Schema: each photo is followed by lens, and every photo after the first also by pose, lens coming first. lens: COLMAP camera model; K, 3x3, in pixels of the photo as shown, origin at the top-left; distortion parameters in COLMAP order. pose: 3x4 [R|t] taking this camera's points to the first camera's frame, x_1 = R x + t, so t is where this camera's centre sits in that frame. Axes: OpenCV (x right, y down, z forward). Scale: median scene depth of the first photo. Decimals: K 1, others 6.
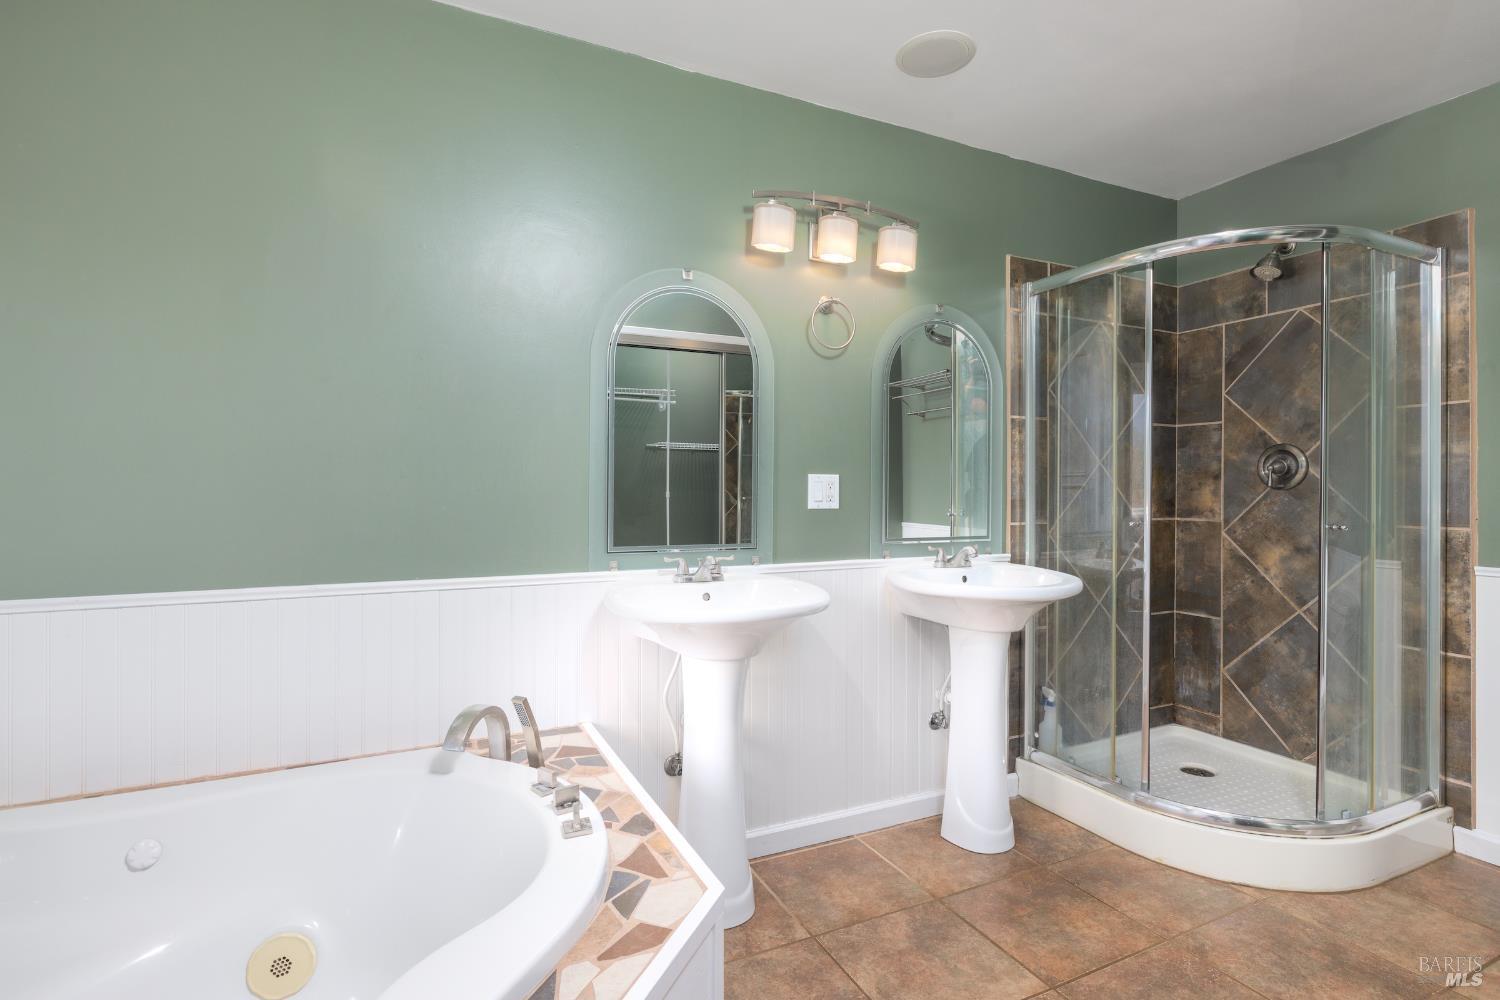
lens RADIAL K [[723.3, 0, 752.1], [0, 723.3, 492.6], [0, 0, 1]] dist [0.009802, 0.000020]
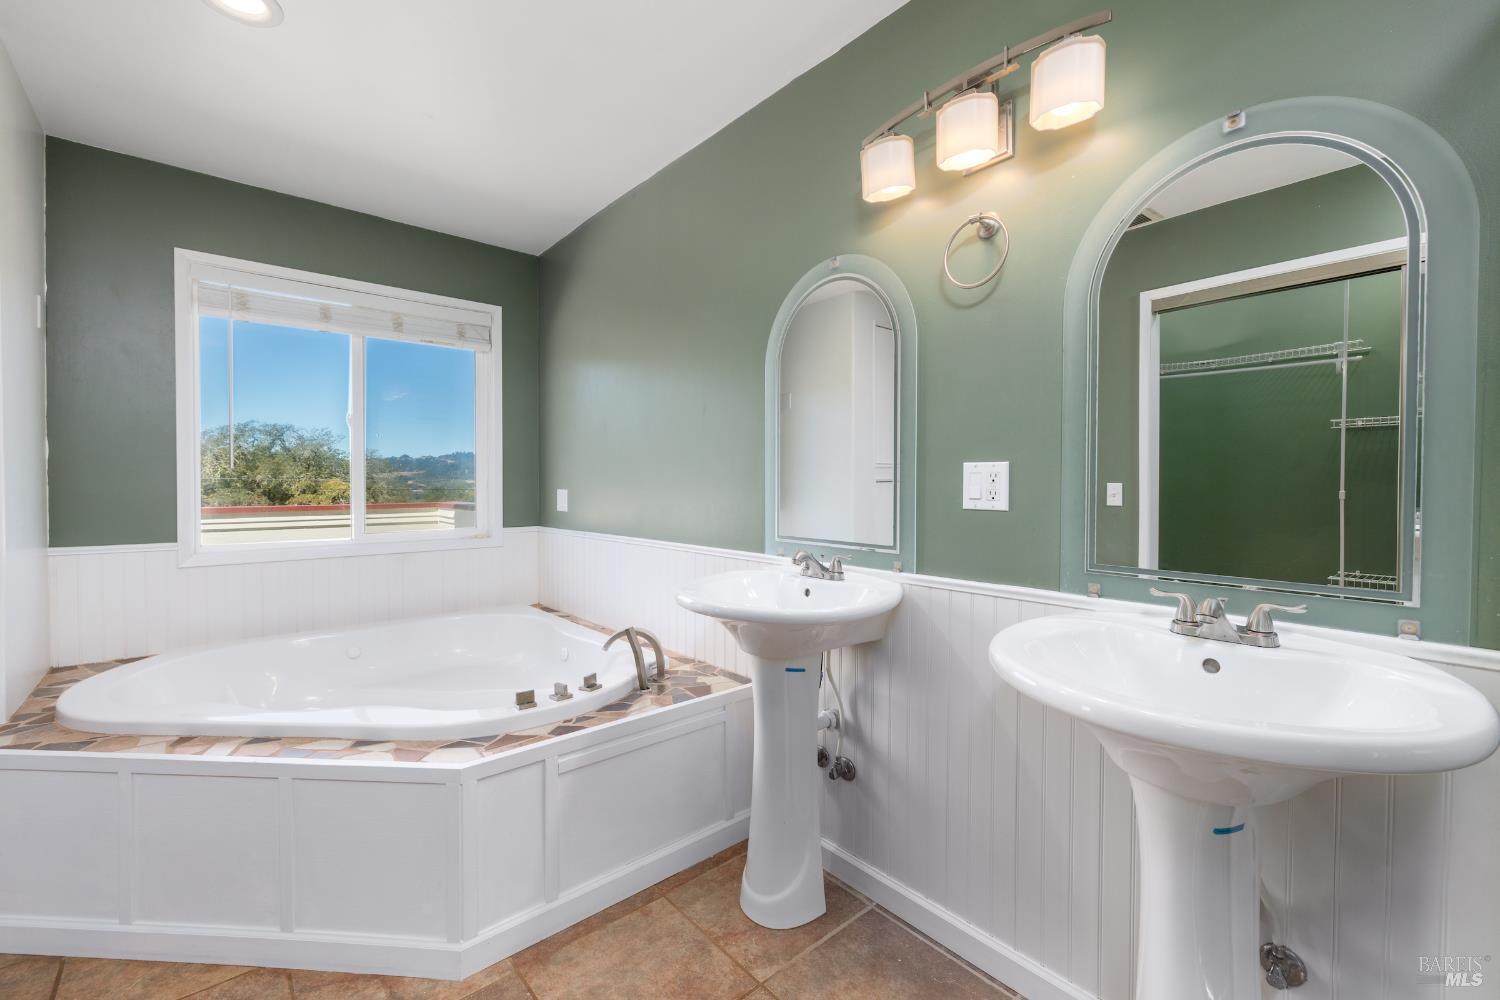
lens RADIAL K [[626.4, 0, 753.5], [0, 626.4, 494.3], [0, 0, 1]] dist [0.003865, -0.000890]
pose [[0.279886, 0.014441, -0.959924, 0.683371], [-0.009804, 0.999878, 0.012184, 0.001857], [0.959983, 0.006001, 0.279994, 0.650903]]
